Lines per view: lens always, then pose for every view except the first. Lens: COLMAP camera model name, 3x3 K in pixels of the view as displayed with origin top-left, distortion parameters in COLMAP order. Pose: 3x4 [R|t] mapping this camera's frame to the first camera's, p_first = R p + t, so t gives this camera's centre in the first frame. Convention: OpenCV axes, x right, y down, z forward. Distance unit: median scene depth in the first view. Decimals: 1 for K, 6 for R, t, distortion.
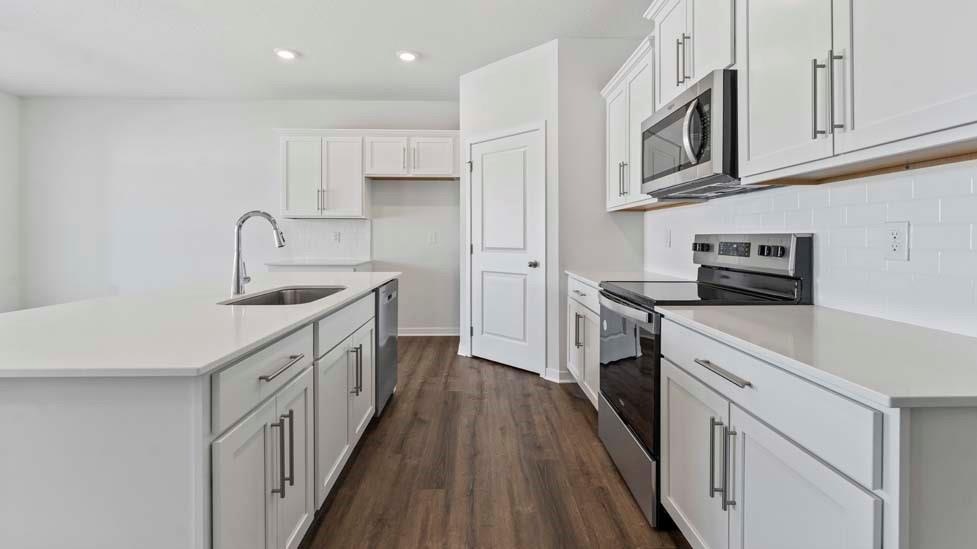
lens RADIAL K [[417.9, 0, 481.9], [0, 417.9, 236.8], [0, 0, 1]] dist [-0.002954, 0.000388]
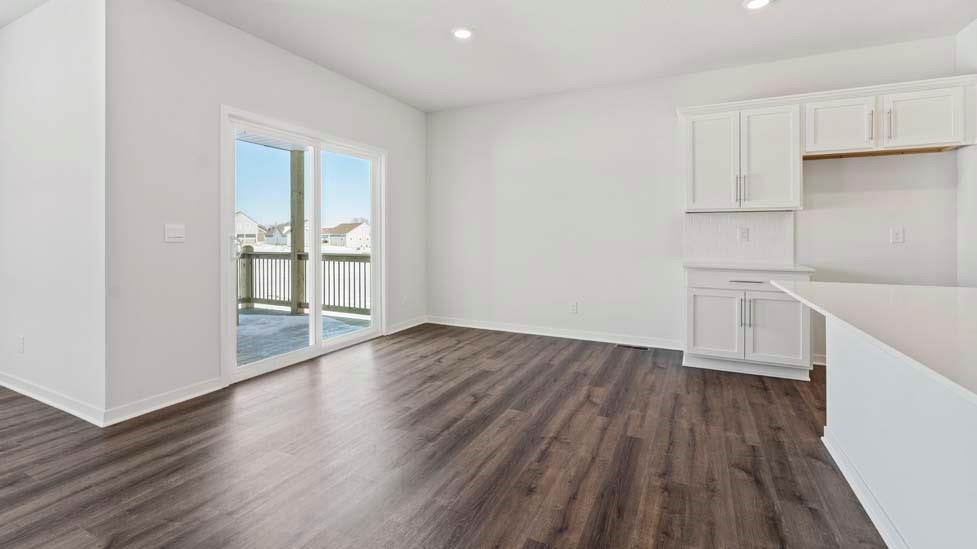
lens RADIAL K [[417.9, 0, 493.5], [0, 417.9, 233.5], [0, 0, 1]] dist [-0.002954, 0.000388]
pose [[0.896507, -0.002351, -0.443024, -0.469169], [-0.002350, 0.999947, -0.010063, 0.008088], [0.443024, 0.010062, 0.896453, 0.067803]]
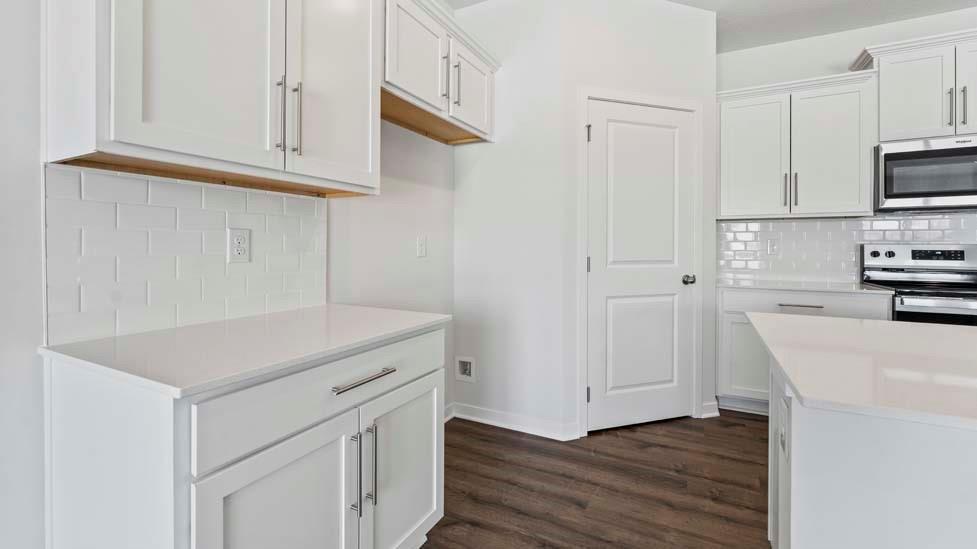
lens RADIAL K [[417.9, 0, 488.6], [0, 417.9, 246.6], [0, 0, 1]] dist [-0.002954, 0.000388]
pose [[0.462309, -0.001433, 0.886718, -0.595186], [-0.001217, 0.999997, 0.002251, 0.000388], [-0.886718, -0.002120, 0.462305, 0.766643]]
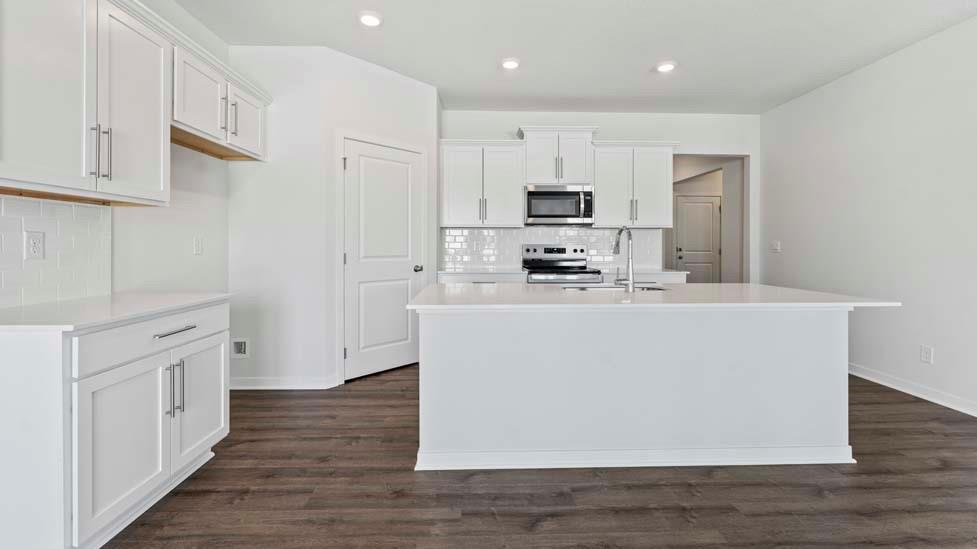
lens RADIAL K [[417.9, 0, 490.1], [0, 417.9, 248.5], [0, 0, 1]] dist [-0.002954, 0.000388]
pose [[-0.026410, -0.008702, 0.999613, -0.819711], [-0.002917, 0.999959, 0.008628, -0.000999], [-0.999647, -0.002688, -0.026434, 0.657009]]
